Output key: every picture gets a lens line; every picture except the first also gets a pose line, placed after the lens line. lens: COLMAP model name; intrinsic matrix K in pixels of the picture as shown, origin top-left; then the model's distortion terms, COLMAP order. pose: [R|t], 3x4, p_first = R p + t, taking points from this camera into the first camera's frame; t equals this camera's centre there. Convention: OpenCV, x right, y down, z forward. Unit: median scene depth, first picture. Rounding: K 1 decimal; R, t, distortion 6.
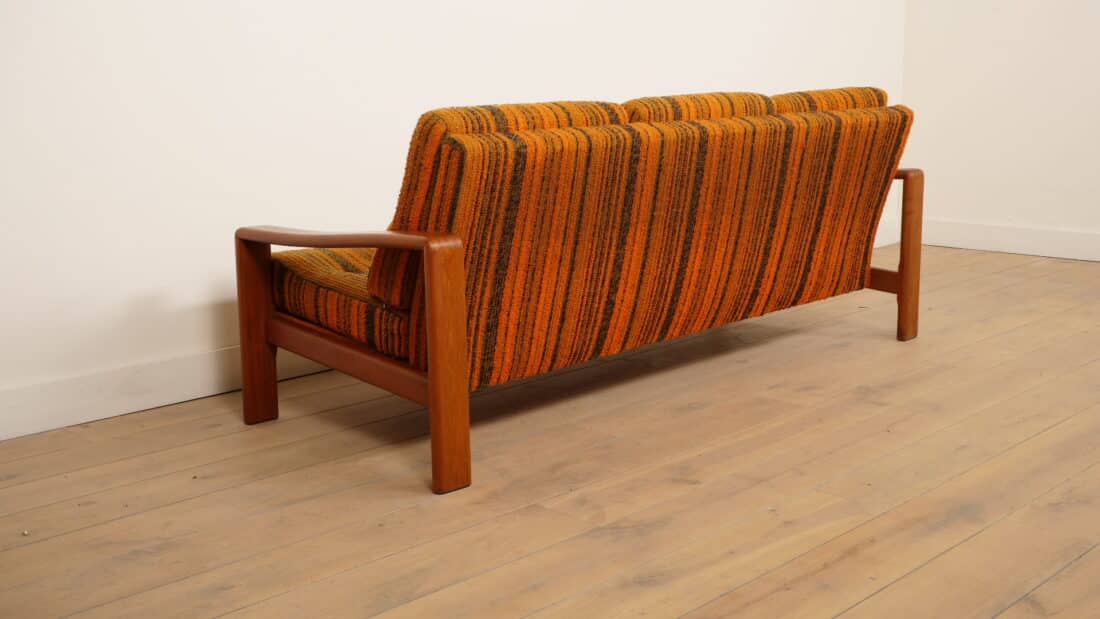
lens RADIAL K [[1179.1, 0, 520.4], [0, 1179.1, 297.1], [0, 0, 1]] dist [-0.001979, -0.004875]
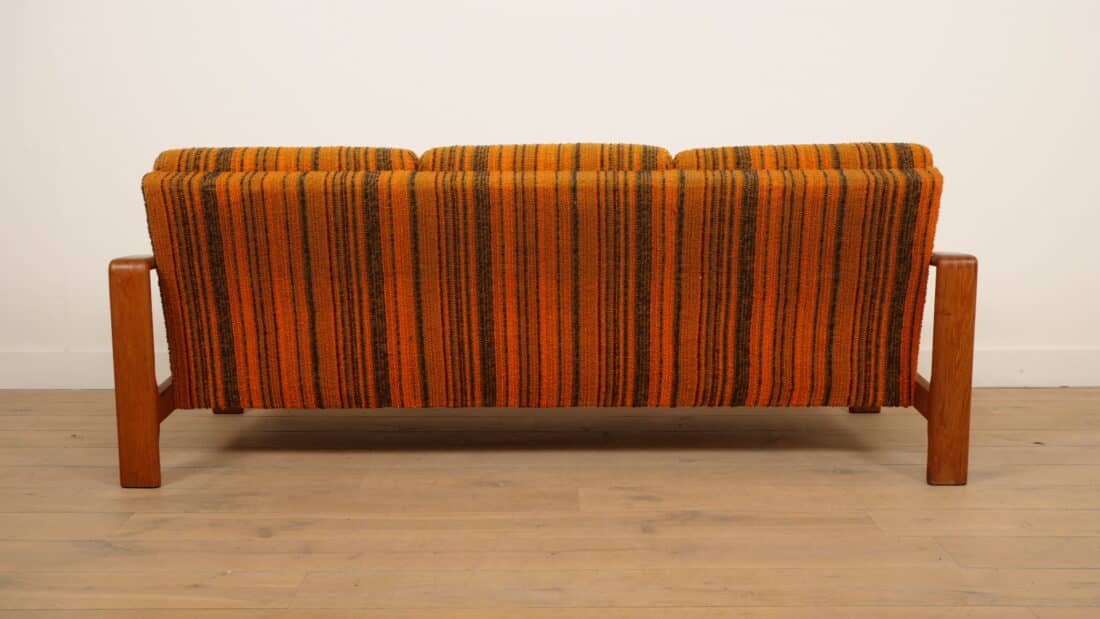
lens RADIAL K [[1299.9, 0, 584.7], [0, 1299.9, 308.9], [0, 0, 1]] dist [0.009016, 0.015235]
pose [[0.731281, 0.133016, -0.668980, 0.850331], [-0.139191, 0.989263, 0.044546, -0.094855], [0.667723, 0.060540, 0.741944, 0.292849]]
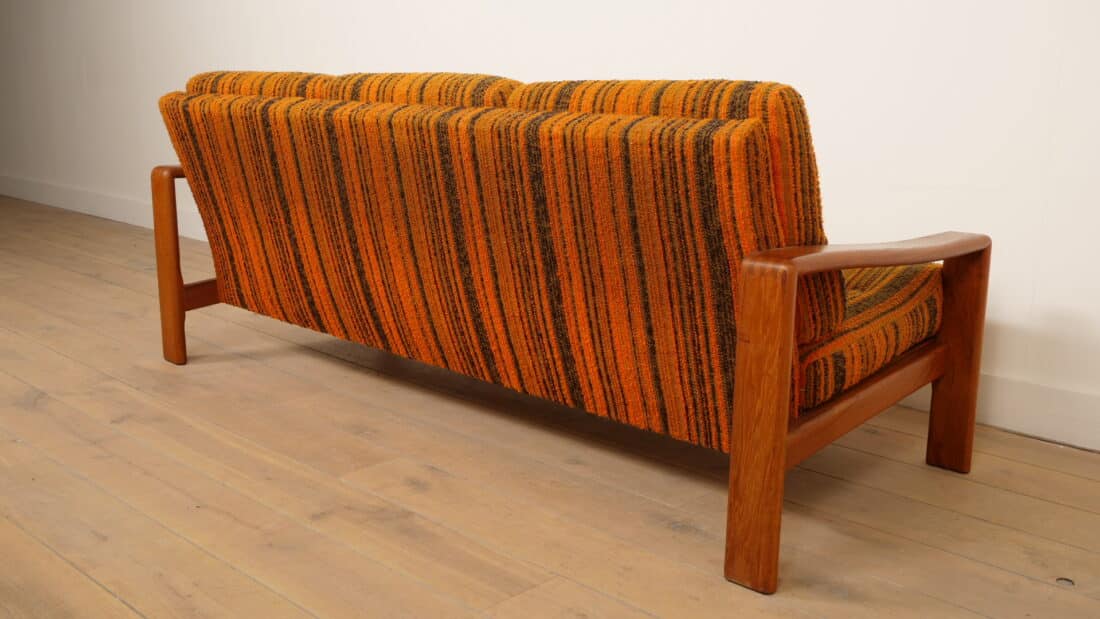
lens RADIAL K [[1100.2, 0, 550.0], [0, 1100.2, 309.5], [0, 0, 1]] dist [-0.004558, -0.008344]
pose [[0.051318, 0.246677, -0.967738, 0.923598], [-0.190714, 0.953602, 0.232961, -0.209976], [0.980303, 0.172607, 0.095982, 1.042845]]
